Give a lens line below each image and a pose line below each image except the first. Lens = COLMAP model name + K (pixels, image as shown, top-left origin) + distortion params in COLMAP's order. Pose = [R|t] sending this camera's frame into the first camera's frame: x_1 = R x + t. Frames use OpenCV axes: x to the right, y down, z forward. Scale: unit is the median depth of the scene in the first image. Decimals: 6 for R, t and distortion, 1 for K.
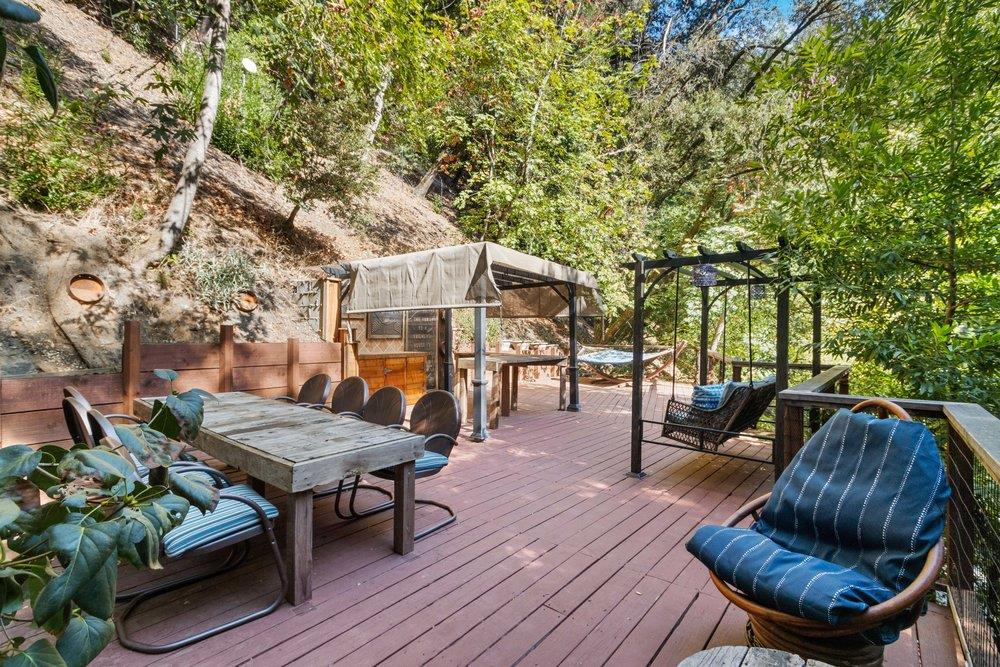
lens RADIAL K [[462.1, 0, 502.6], [0, 462.1, 343.9], [0, 0, 1]] dist [-0.002021, 0.016523]
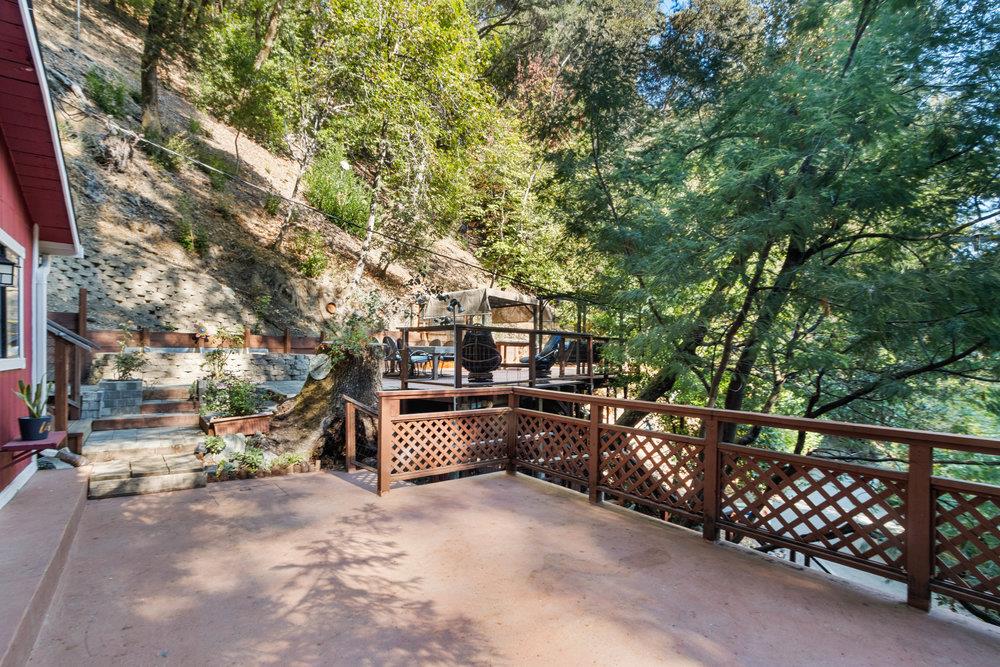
lens RADIAL K [[462.1, 0, 502.6], [0, 462.1, 343.9], [0, 0, 1]] dist [-0.002021, 0.016523]
pose [[0.998498, -0.000560, -0.054781, 0.106473], [-0.001630, 0.999202, -0.039920, 0.096488], [0.054760, 0.039950, 0.997700, -0.796676]]
